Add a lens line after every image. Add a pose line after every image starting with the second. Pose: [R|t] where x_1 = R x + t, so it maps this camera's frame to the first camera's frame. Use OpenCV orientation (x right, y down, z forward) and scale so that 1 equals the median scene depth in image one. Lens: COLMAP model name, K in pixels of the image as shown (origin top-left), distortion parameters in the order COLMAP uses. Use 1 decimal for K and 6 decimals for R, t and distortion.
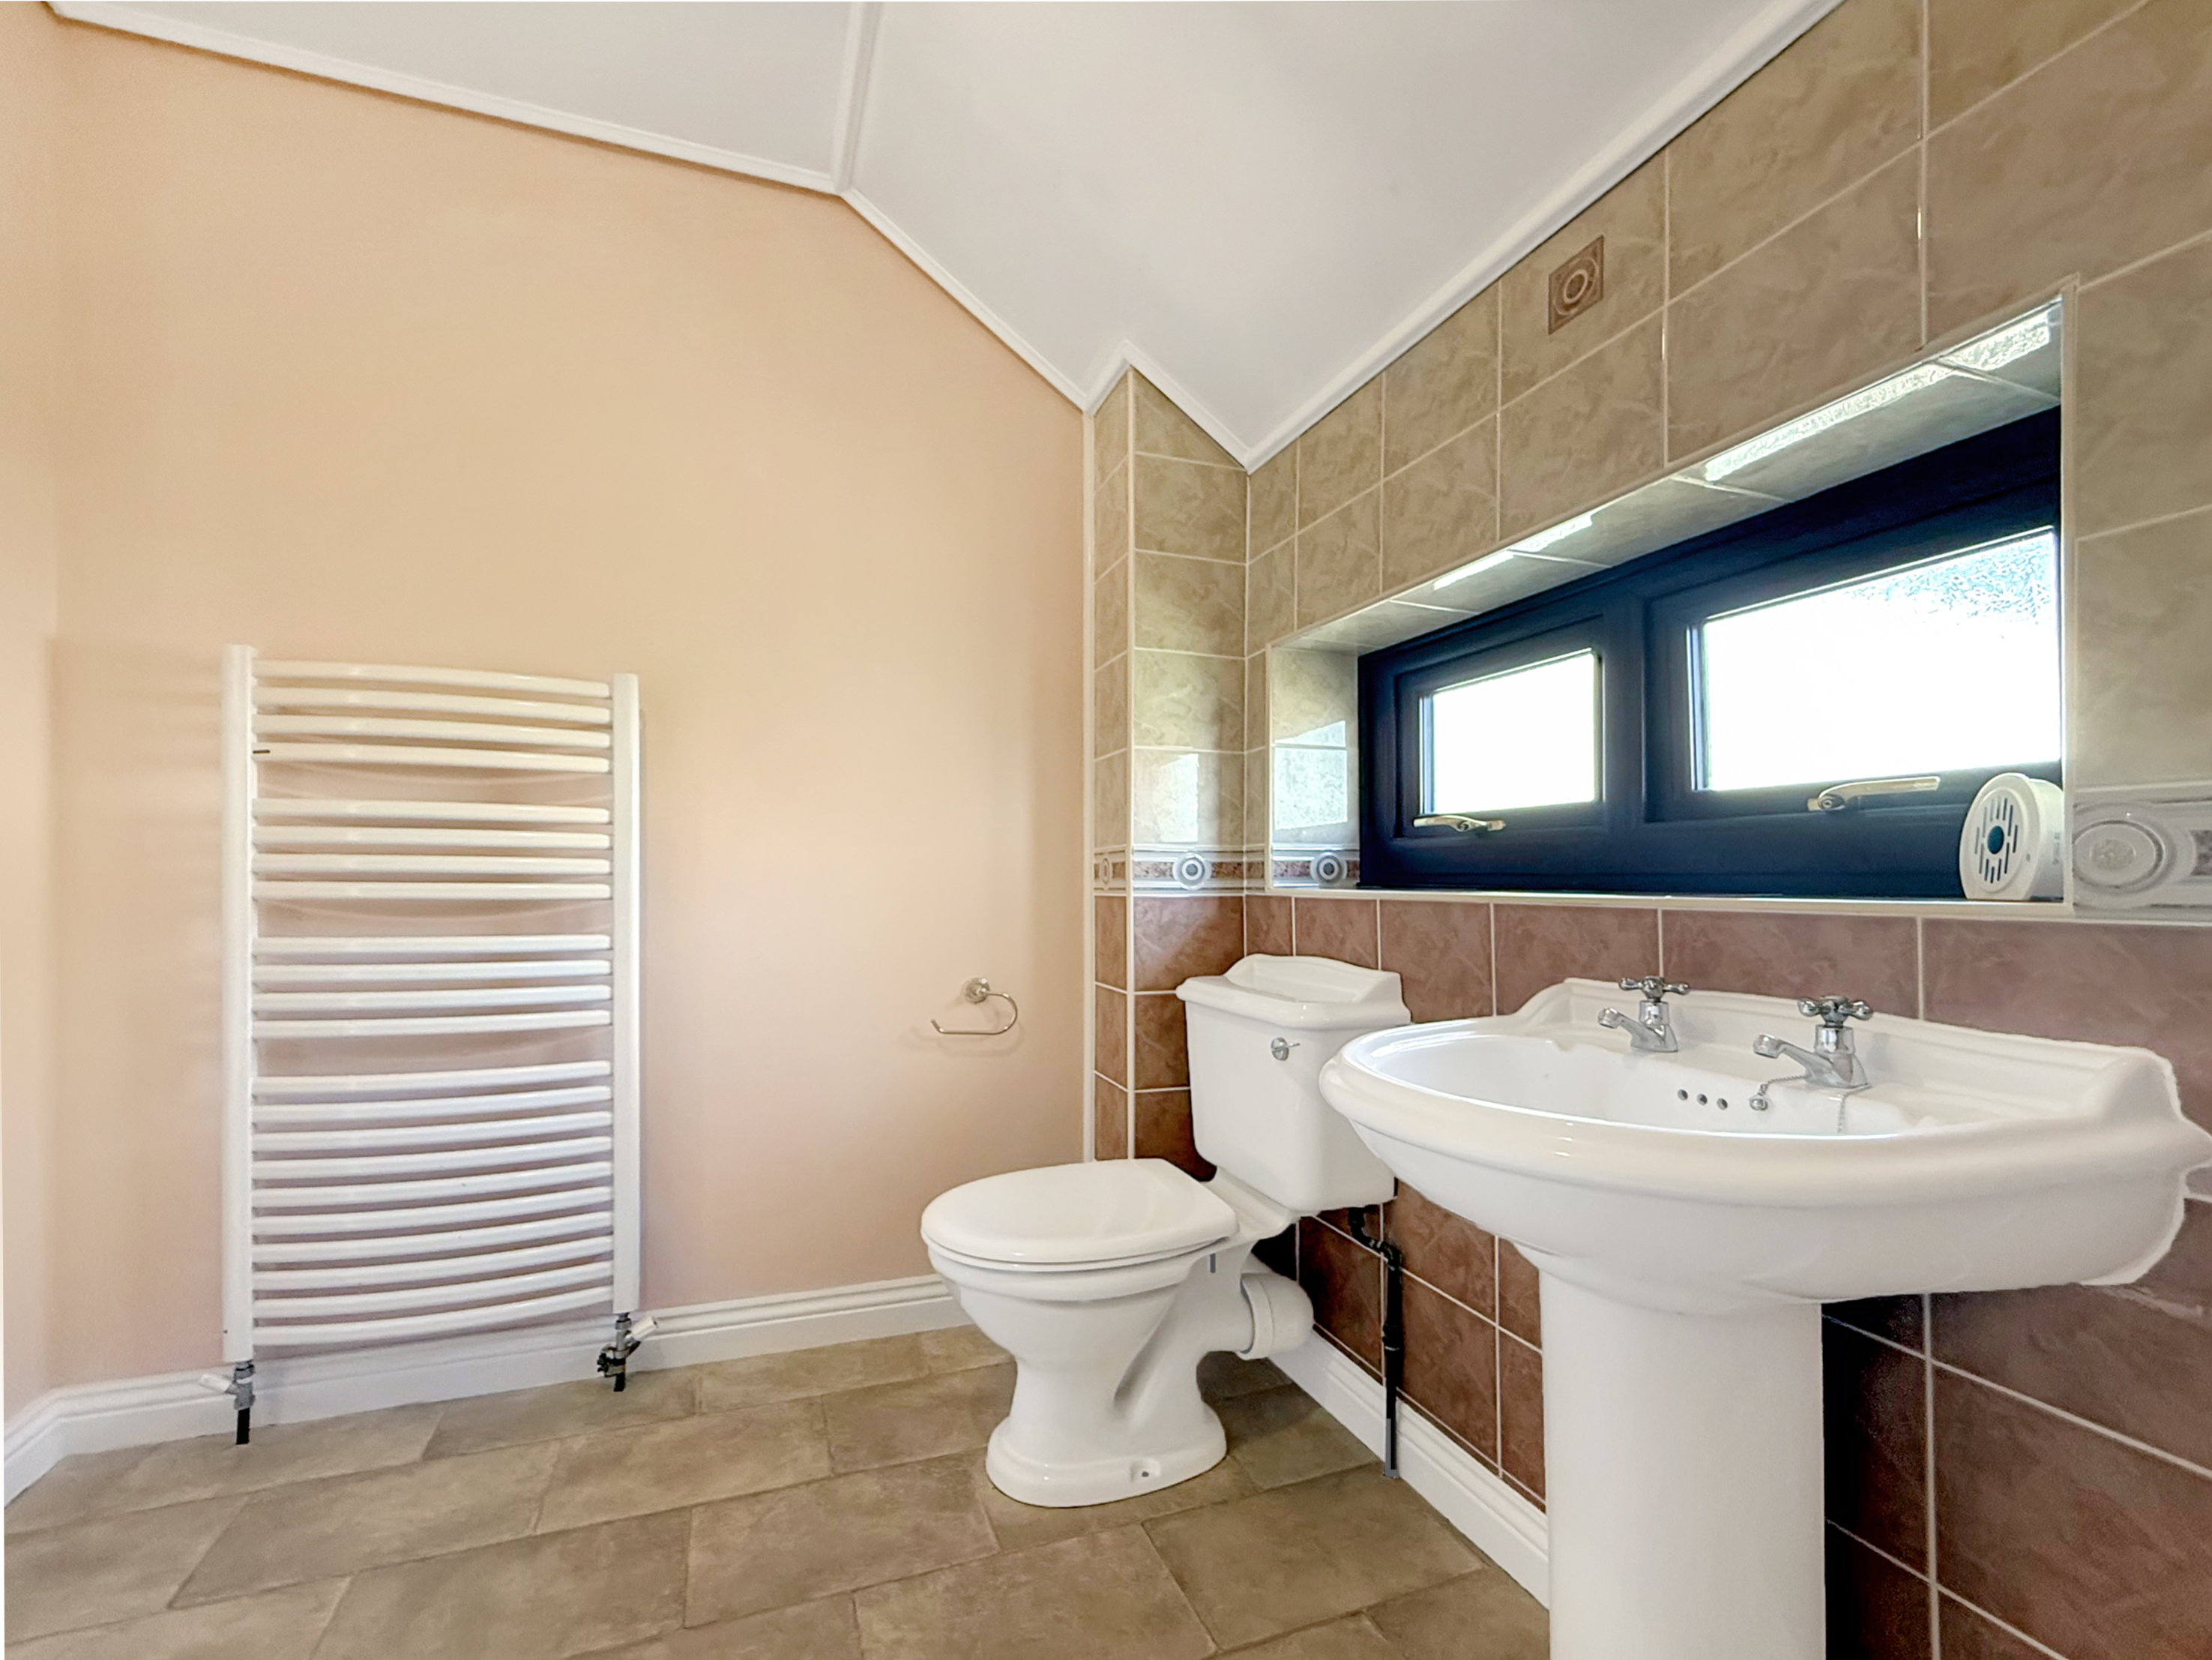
lens RADIAL K [[904.6, 0, 1104.7], [0, 904.6, 880.8], [0, 0, 1]] dist [-0.000180, -0.000023]
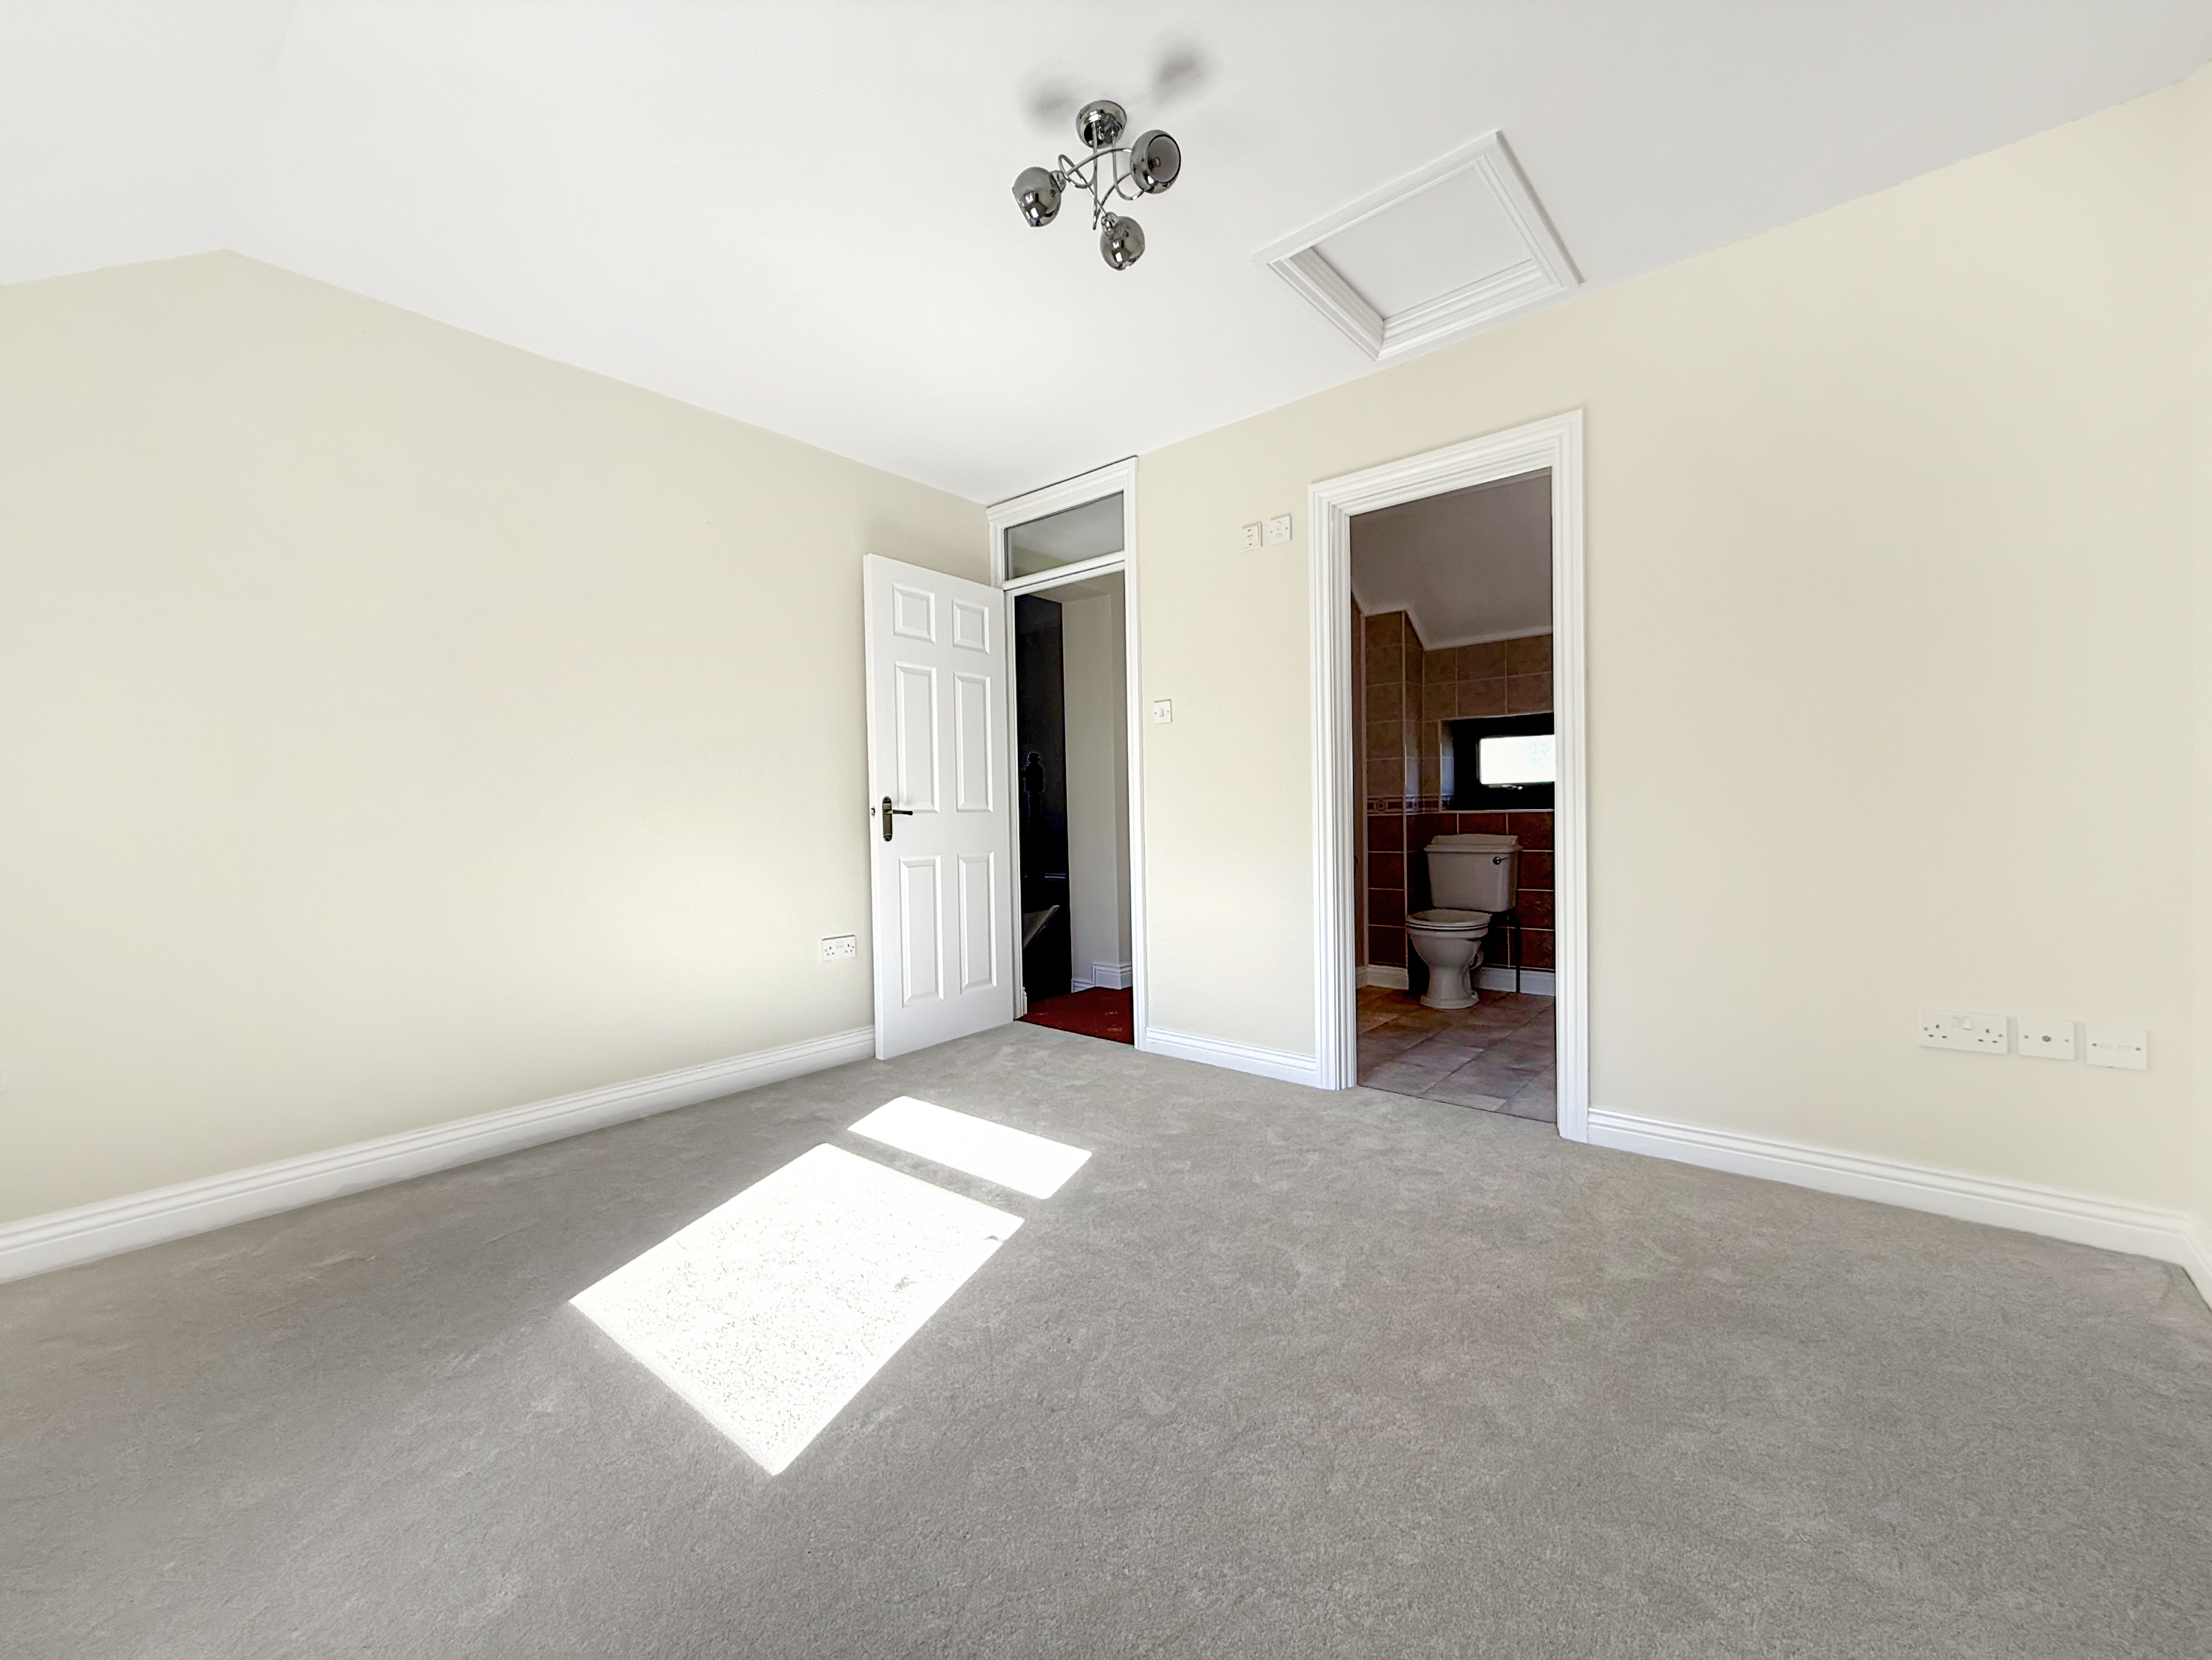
lens RADIAL K [[904.6, 0, 1094.3], [0, 904.6, 835.4], [0, 0, 1]] dist [-0.000180, -0.000023]
pose [[0.878490, -0.037111, 0.476317, -2.533617], [0.025658, 0.999205, 0.030529, -0.033919], [-0.477071, -0.014599, 0.878743, -1.097550]]
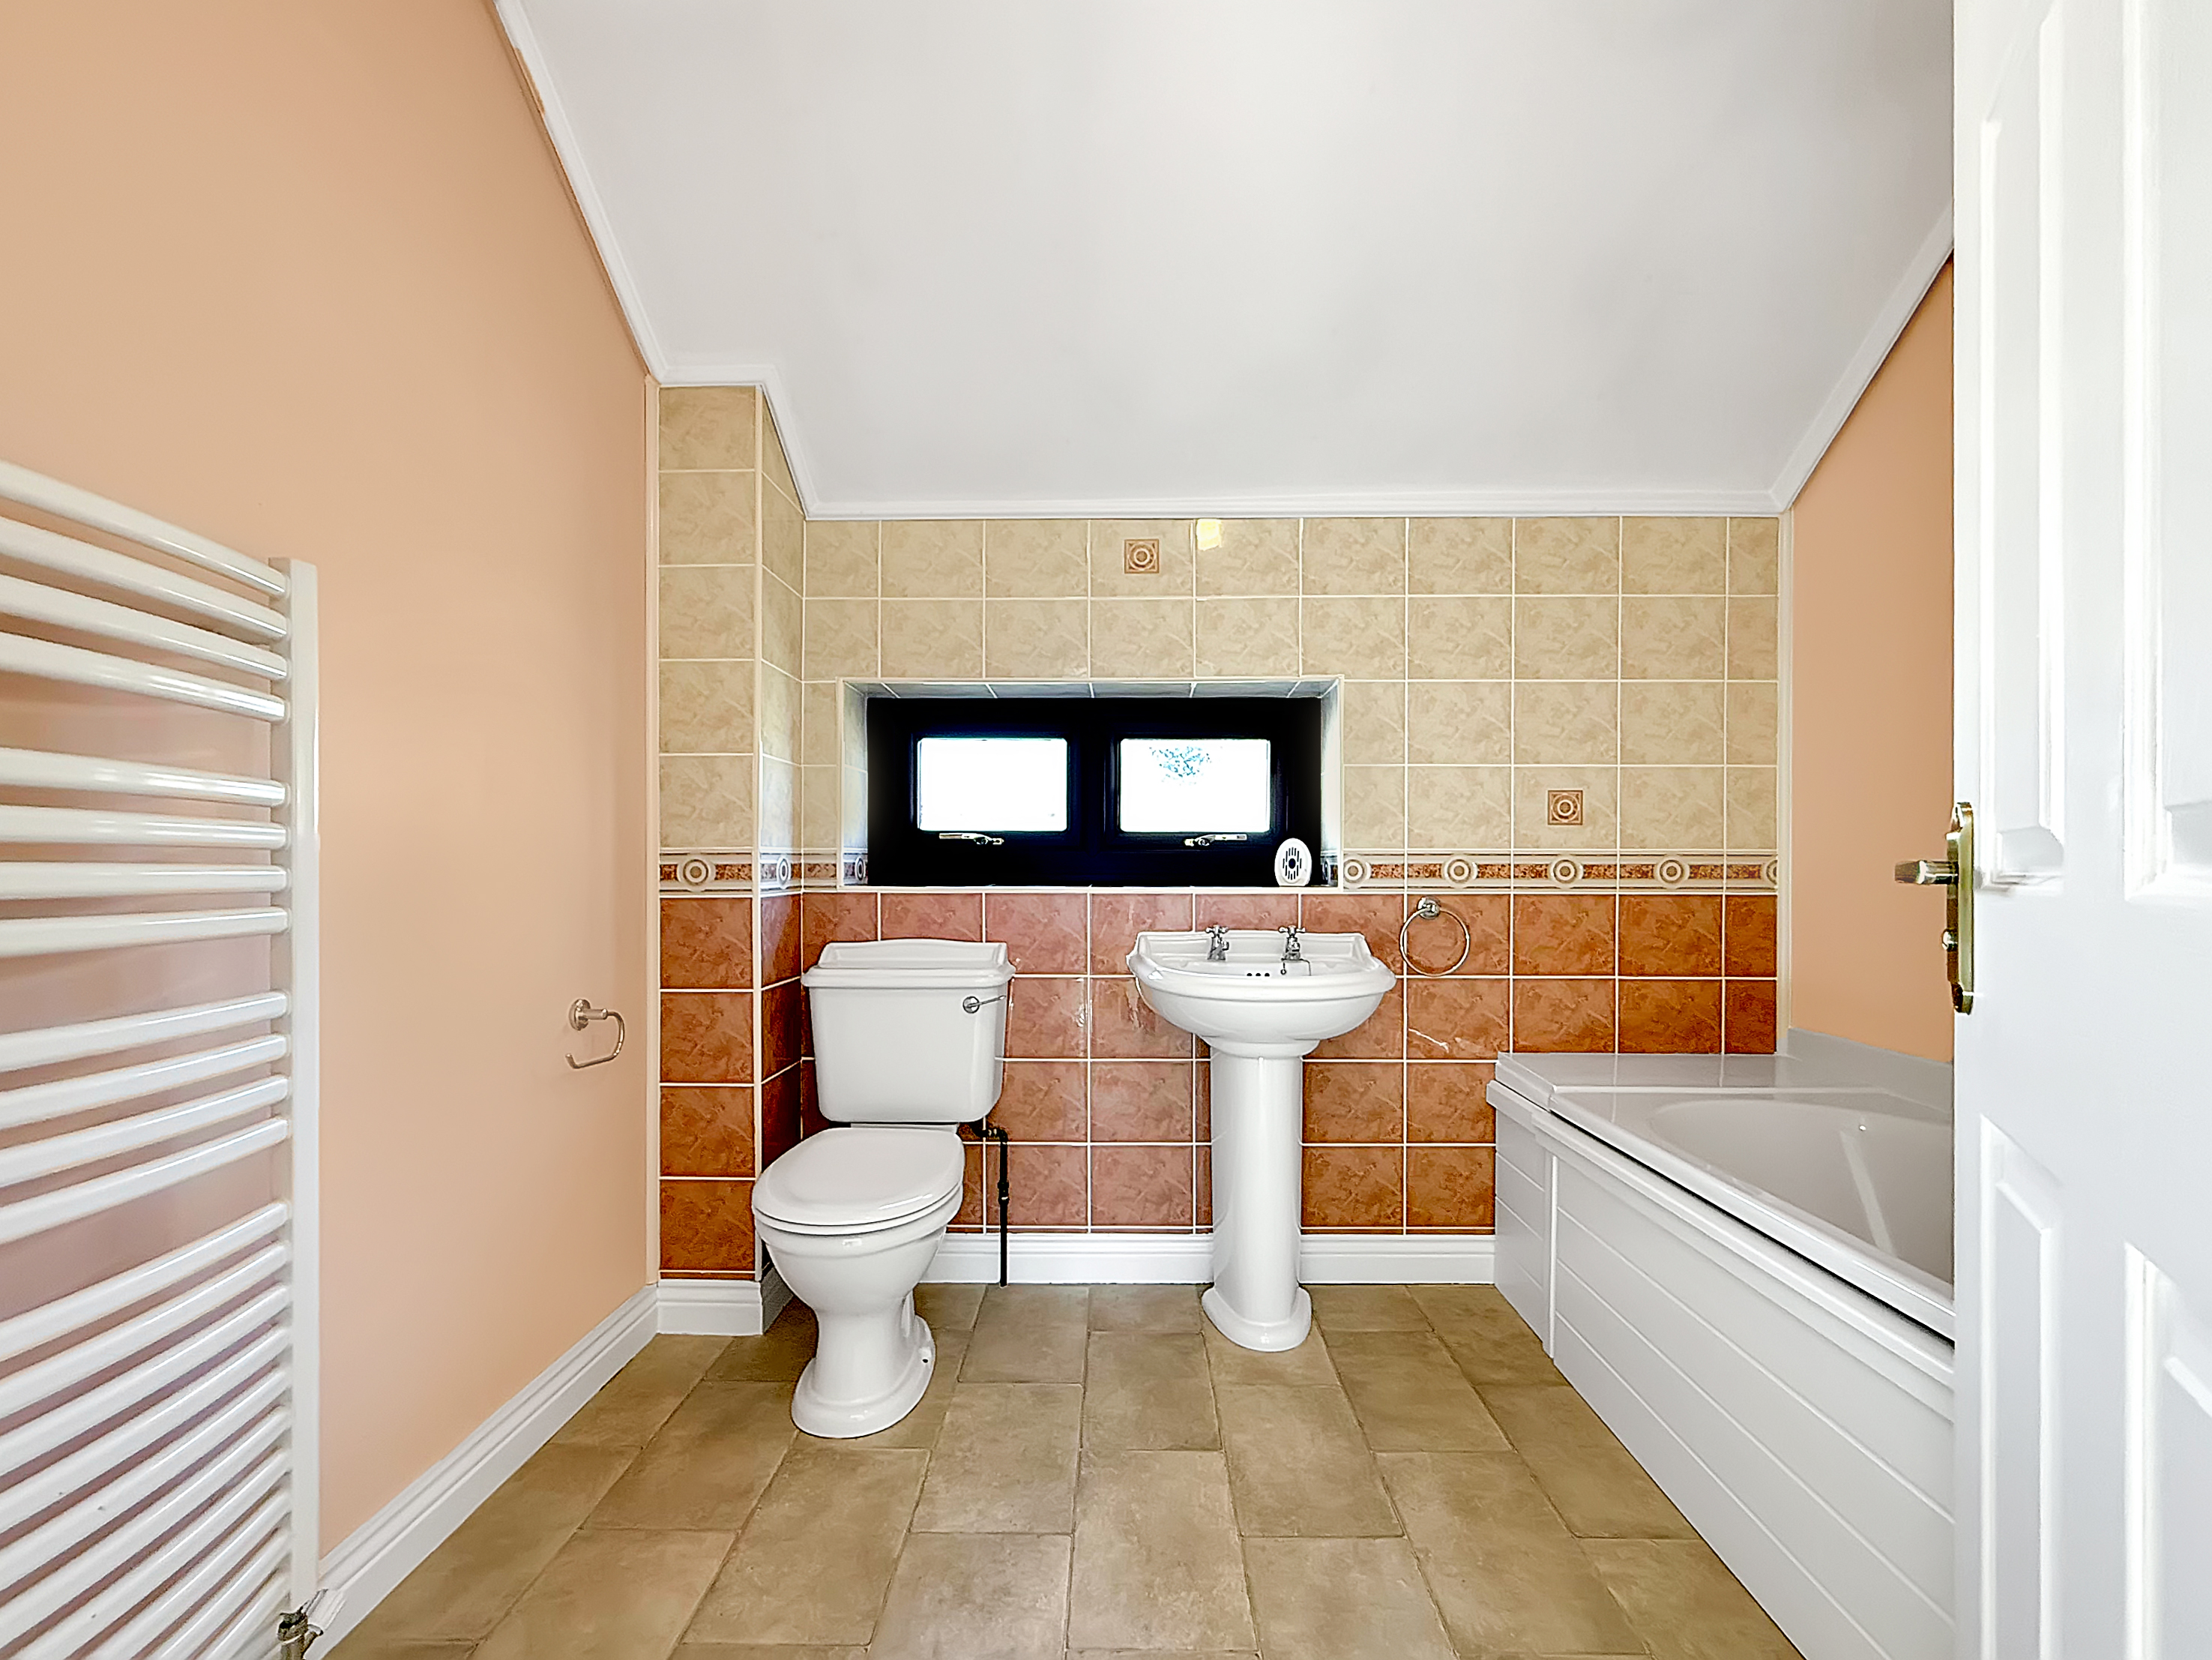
lens RADIAL K [[904.6, 0, 1116.6], [0, 904.6, 875.1], [0, 0, 1]] dist [-0.000180, -0.000023]
pose [[0.373411, -0.012931, 0.927576, -0.984028], [0.000171, 0.999904, 0.013871, -0.028266], [-0.927666, -0.005021, 0.373377, 0.289781]]
